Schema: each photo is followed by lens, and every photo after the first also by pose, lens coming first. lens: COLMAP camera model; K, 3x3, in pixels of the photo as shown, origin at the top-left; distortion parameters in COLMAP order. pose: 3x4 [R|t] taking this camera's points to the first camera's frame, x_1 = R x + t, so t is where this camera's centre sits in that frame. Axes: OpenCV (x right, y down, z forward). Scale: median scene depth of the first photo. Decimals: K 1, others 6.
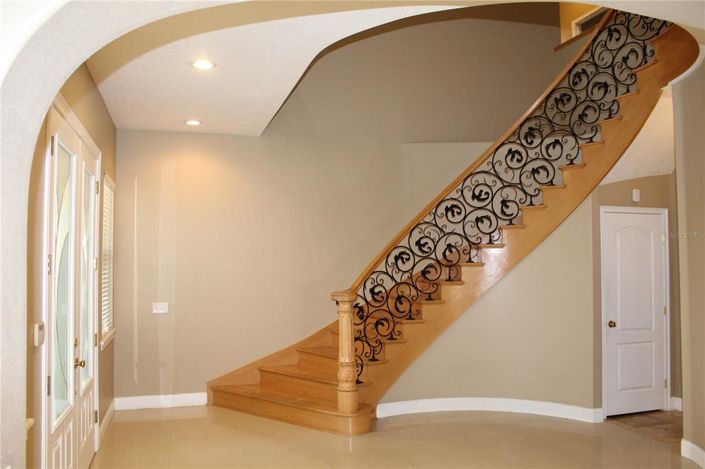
lens RADIAL K [[581.0, 0, 355.7], [0, 581.0, 234.1], [0, 0, 1]] dist [-0.169541, 0.144519]
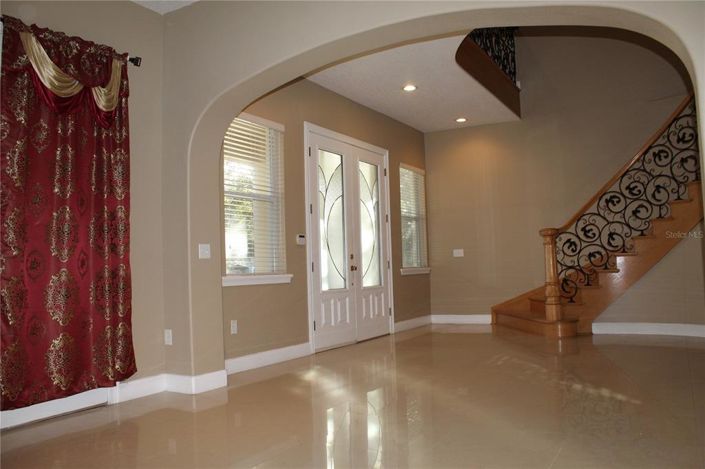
lens RADIAL K [[581.0, 0, 355.7], [0, 581.0, 234.1], [0, 0, 1]] dist [-0.169541, 0.144519]
pose [[0.681666, -0.055584, -0.729550, 0.551216], [0.060443, 0.997980, -0.019560, 0.097759], [0.729163, -0.030763, 0.683648, -0.174972]]
